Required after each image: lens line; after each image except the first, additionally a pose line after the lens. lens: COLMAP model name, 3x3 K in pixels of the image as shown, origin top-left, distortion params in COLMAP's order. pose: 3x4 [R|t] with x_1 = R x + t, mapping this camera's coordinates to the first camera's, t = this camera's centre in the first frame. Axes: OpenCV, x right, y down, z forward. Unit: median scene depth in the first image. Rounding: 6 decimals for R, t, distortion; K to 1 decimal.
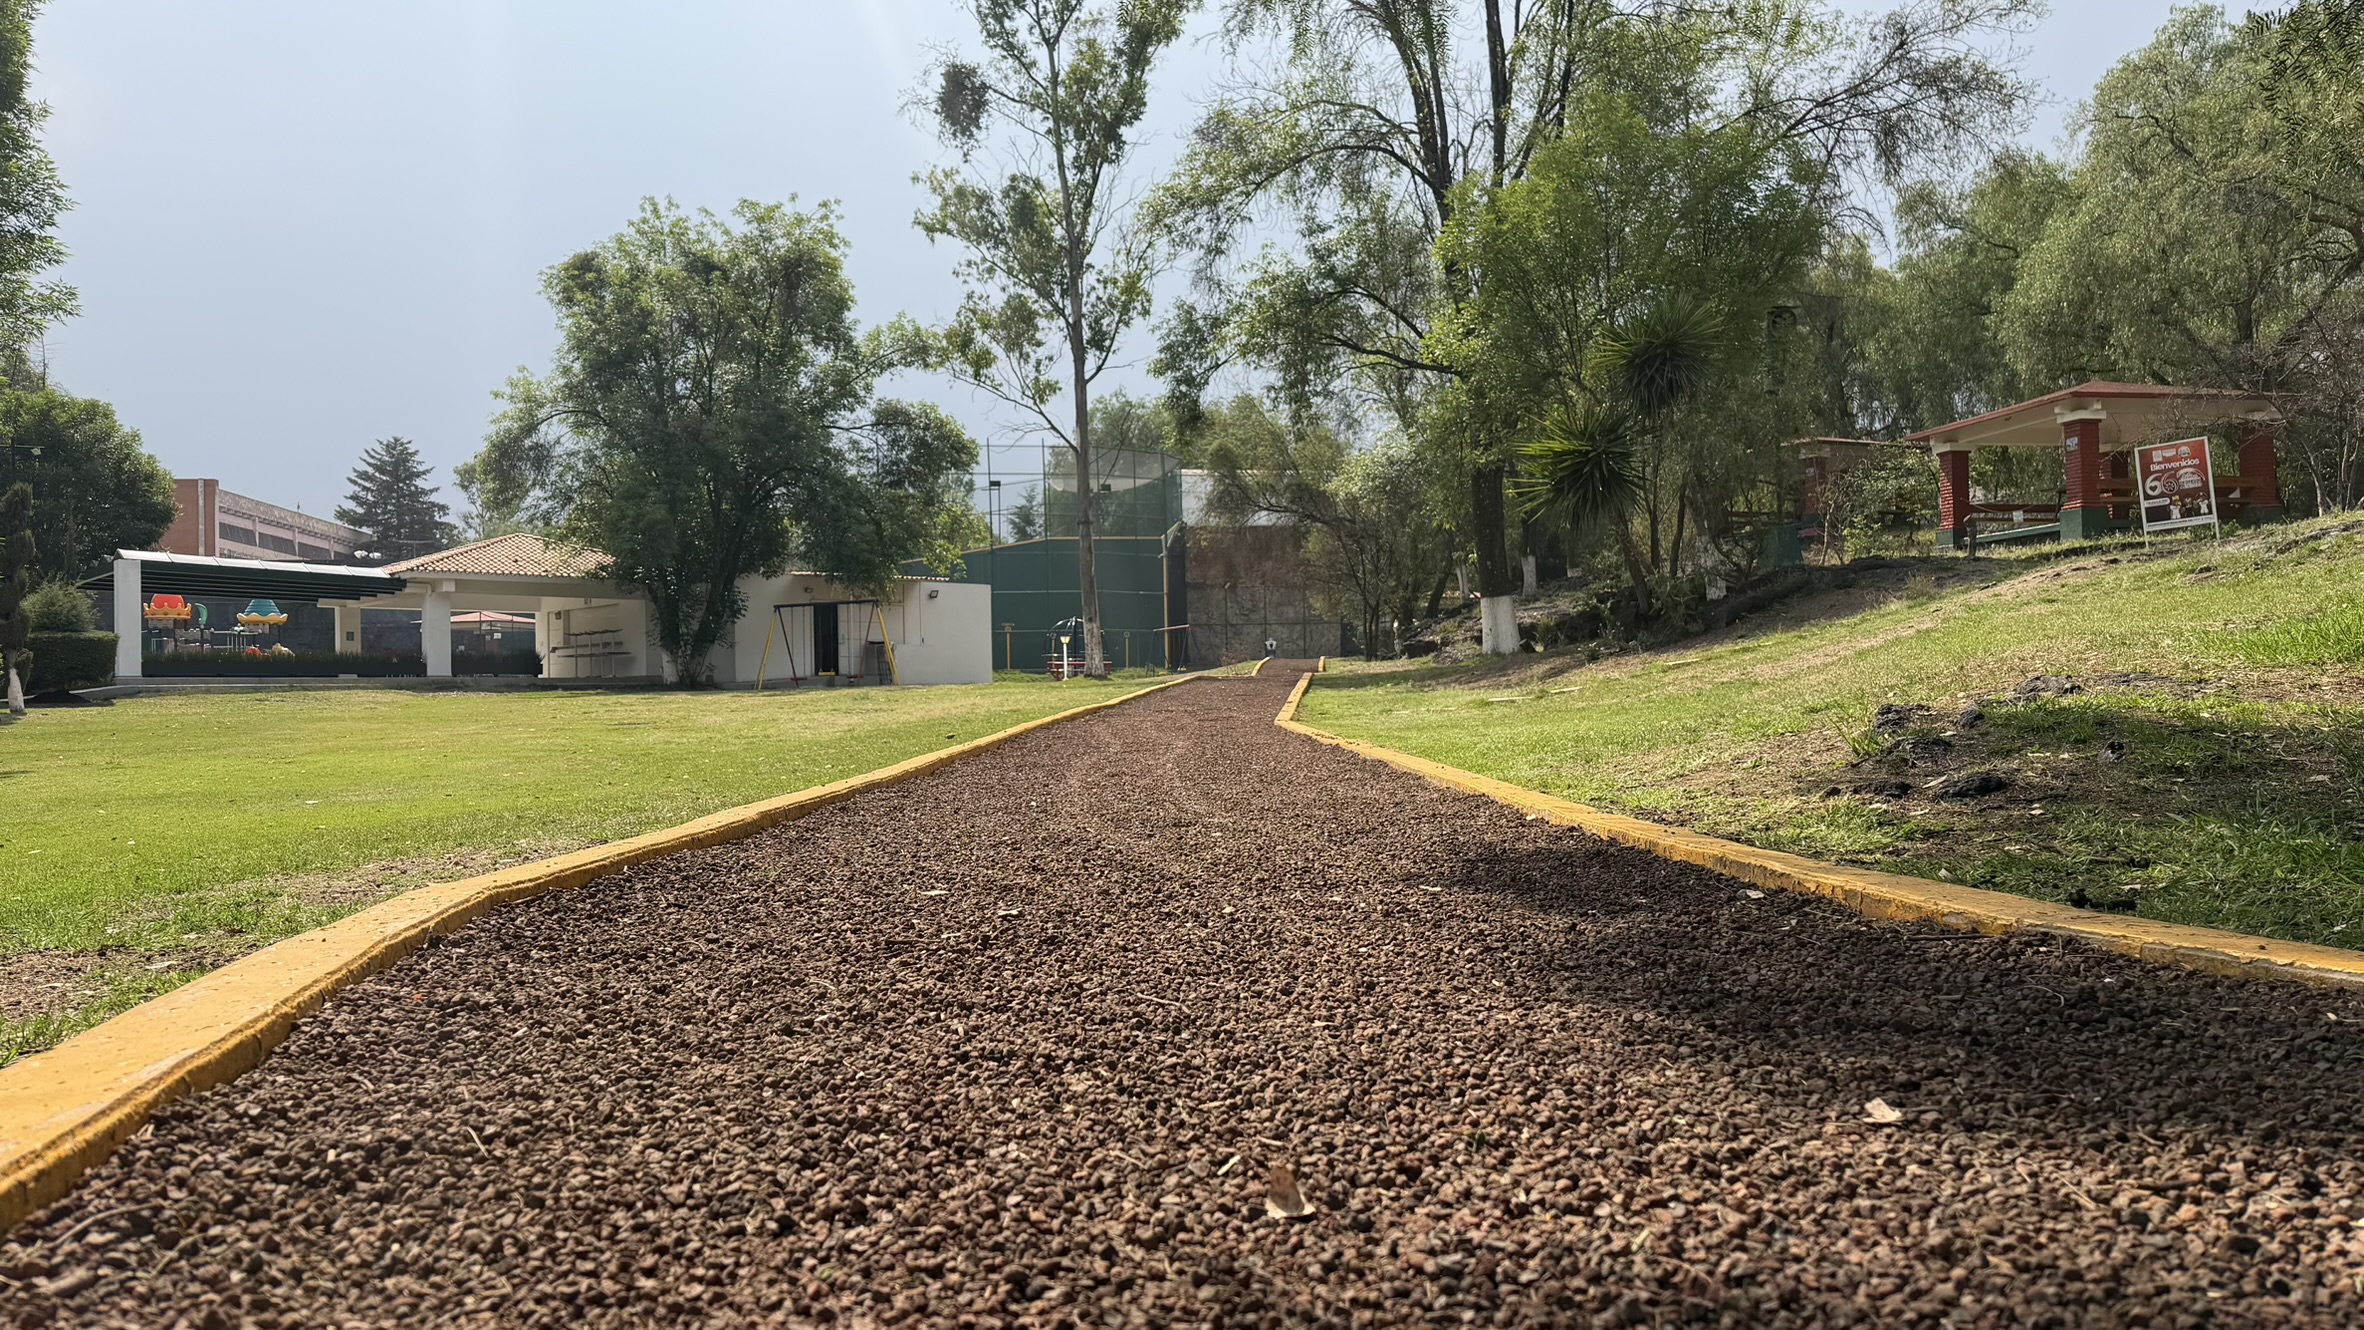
lens RADIAL K [[1714.5, 0, 1186.3], [0, 1714.5, 670.0], [0, 0, 1]] dist [0.005350, 0.001899]
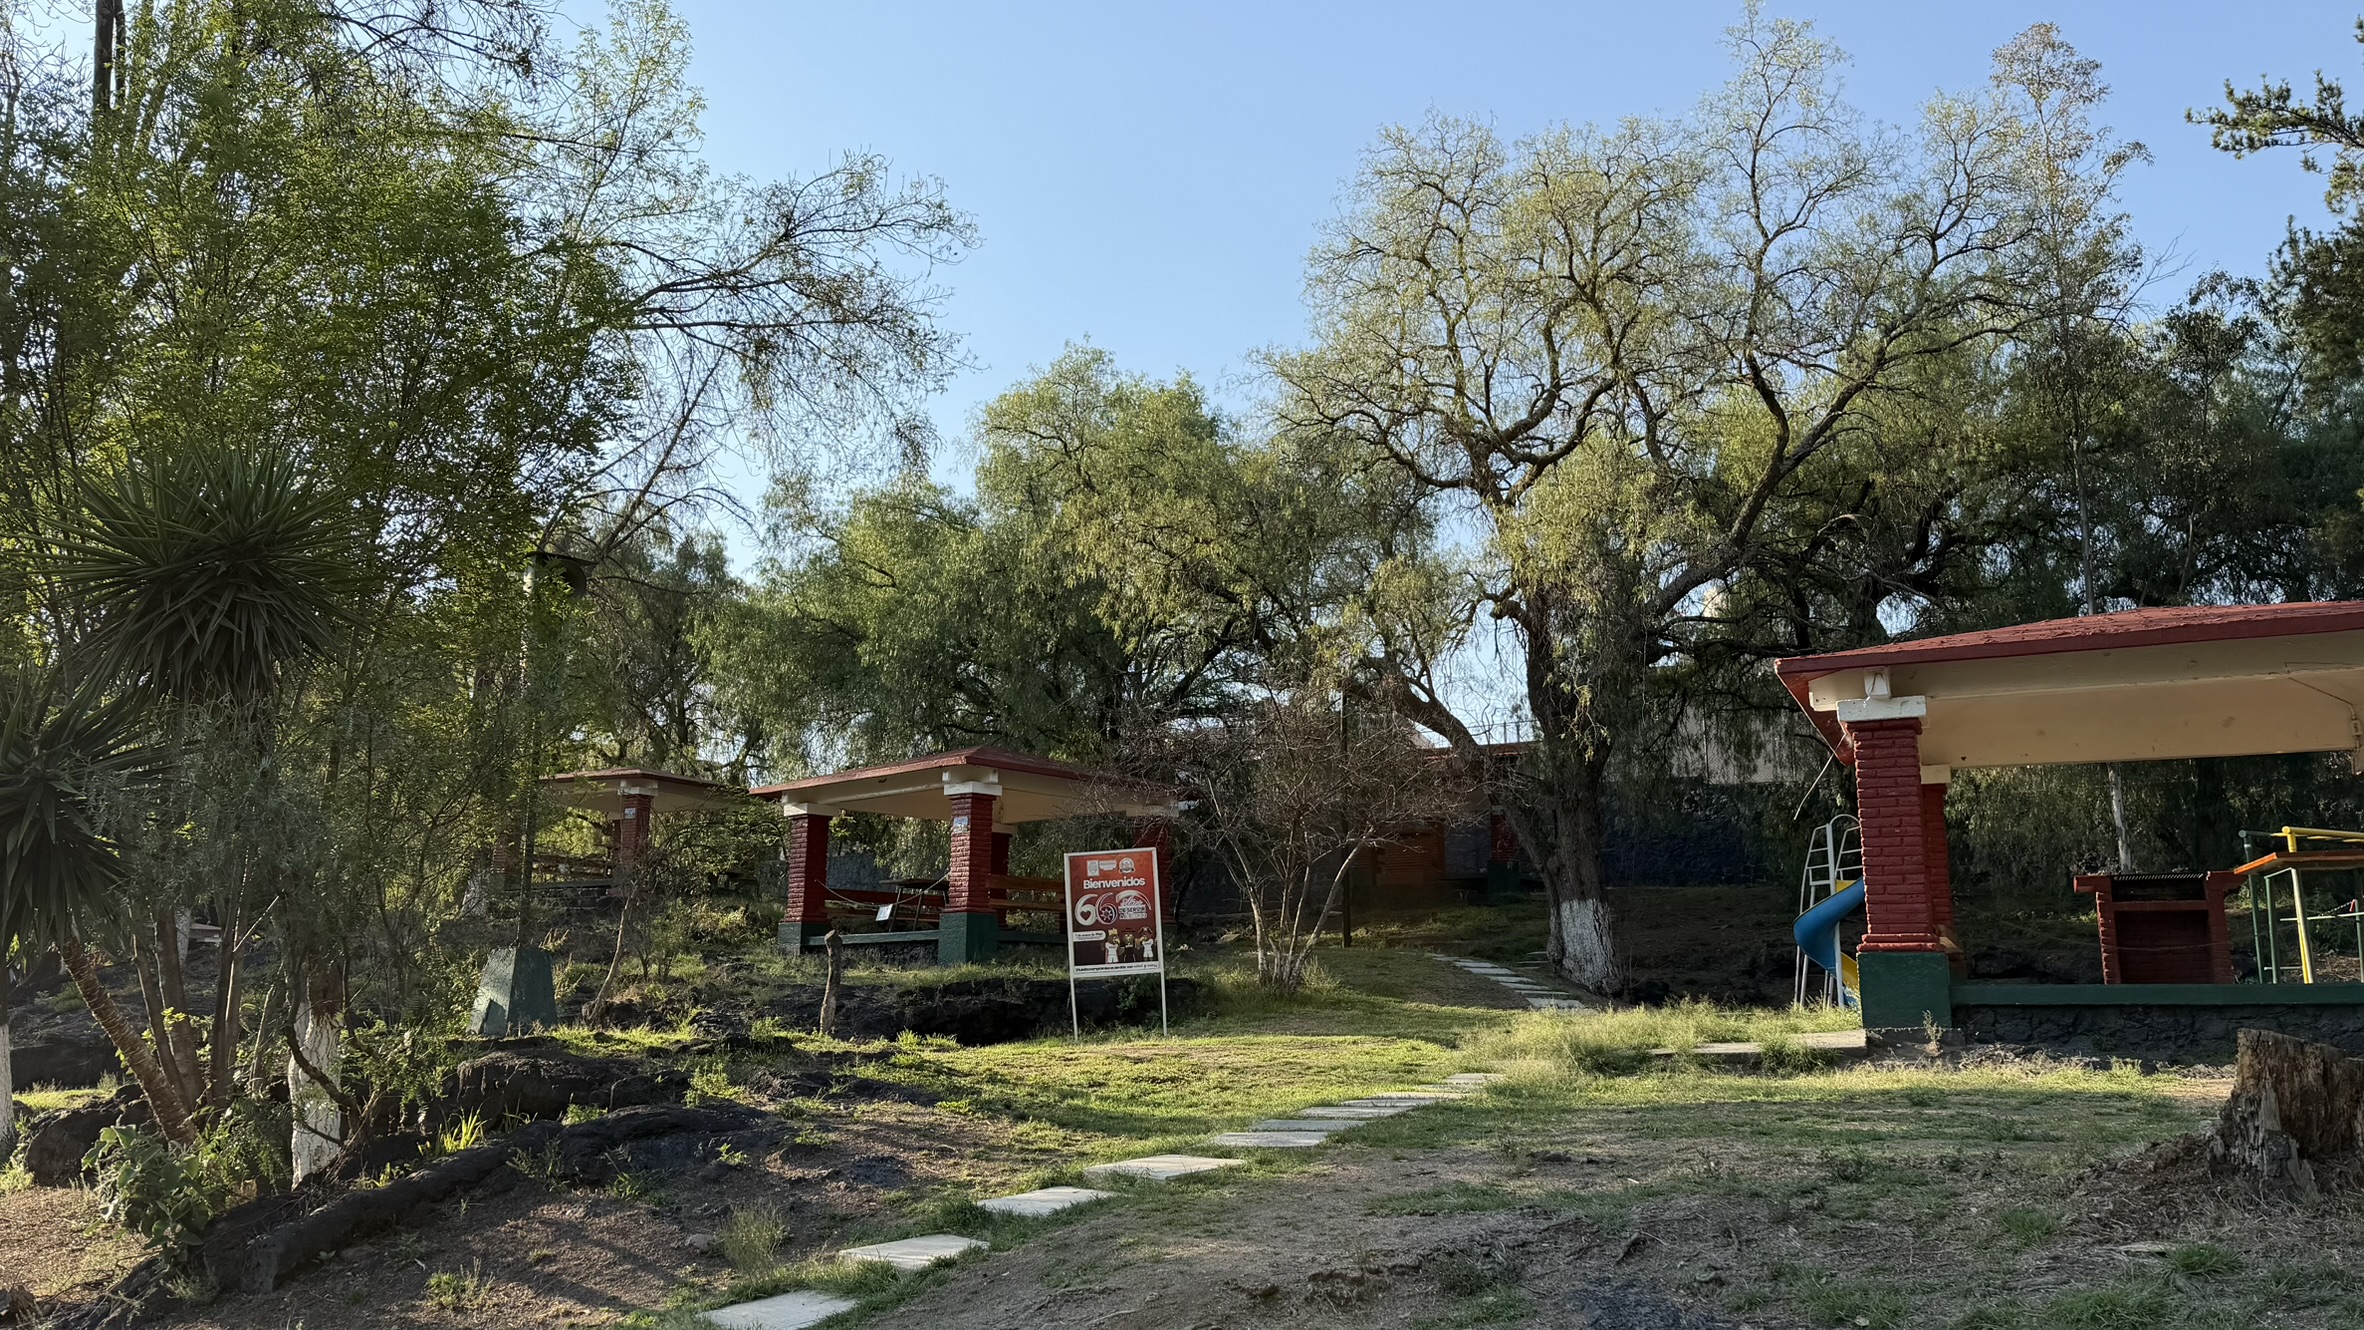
lens RADIAL K [[1715.9, 0, 1186.1], [0, 1715.9, 669.5], [0, 0, 1]] dist [0.060658, 0.000933]
pose [[0.796296, 0.141127, 0.588214, 0.158736], [-0.033651, 0.981233, -0.189867, -0.064645], [-0.603971, 0.131396, 0.786101, 0.376861]]
